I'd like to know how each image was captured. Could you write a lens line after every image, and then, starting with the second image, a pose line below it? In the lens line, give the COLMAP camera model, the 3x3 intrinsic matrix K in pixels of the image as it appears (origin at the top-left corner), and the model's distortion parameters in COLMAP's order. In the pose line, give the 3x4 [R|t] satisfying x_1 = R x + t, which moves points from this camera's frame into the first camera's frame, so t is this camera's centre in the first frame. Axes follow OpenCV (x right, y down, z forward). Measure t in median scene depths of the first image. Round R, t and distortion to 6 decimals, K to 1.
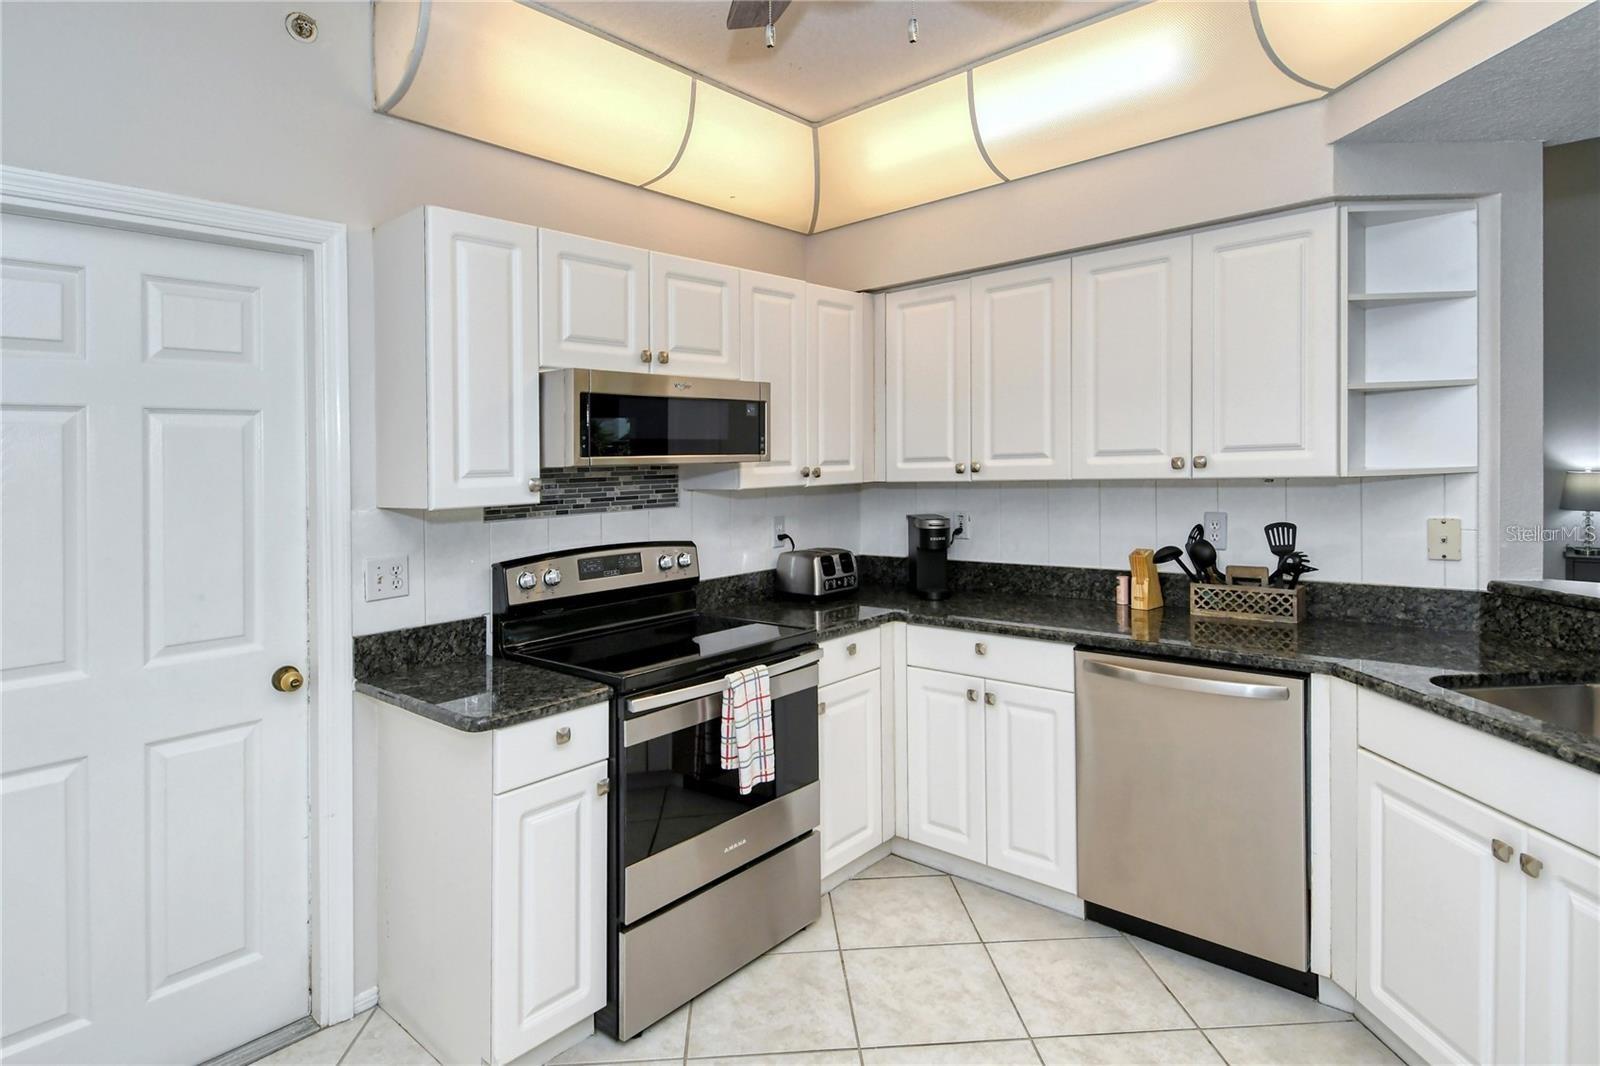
lens RADIAL K [[869.0, 0, 816.4], [0, 869.0, 487.6], [0, 0, 1]] dist [0.003121, -0.000178]
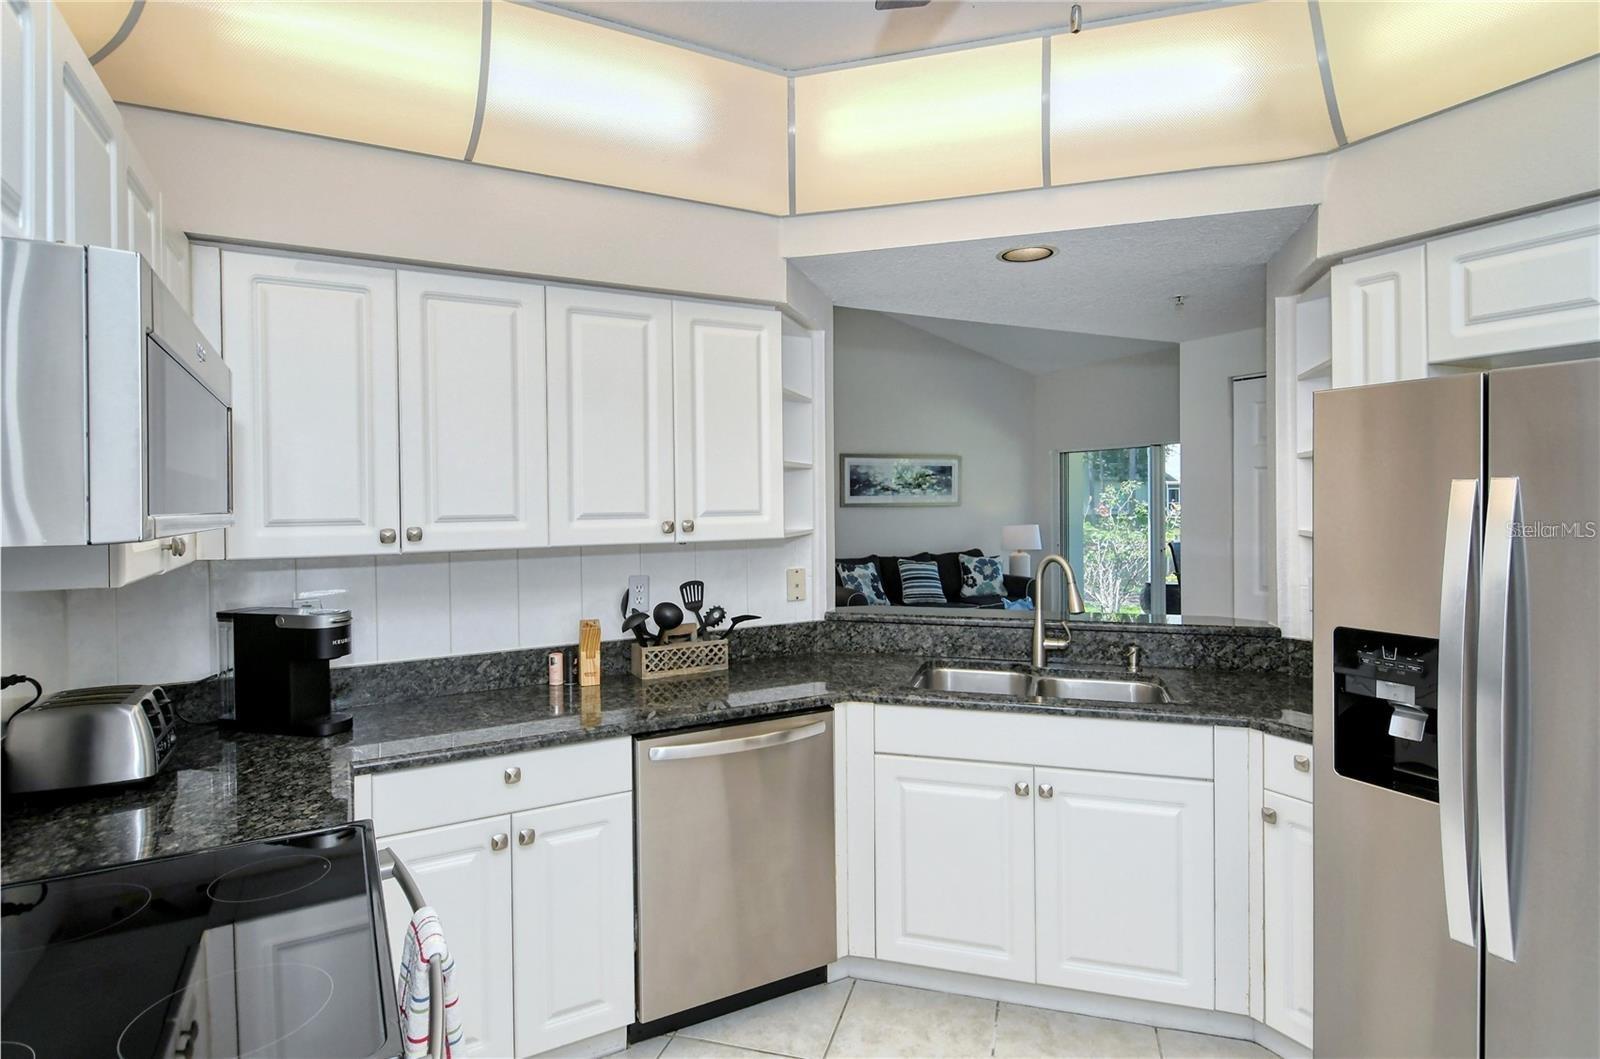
lens RADIAL K [[775.3, 0, 800.0], [0, 775.3, 529.5], [0, 0, 1]] dist [0.012990, 0.000145]
pose [[0.374916, 0.003072, 0.927054, -0.297832], [0.039358, 0.999040, -0.019227, -0.000876], [-0.926223, 0.043696, 0.374436, 0.459874]]
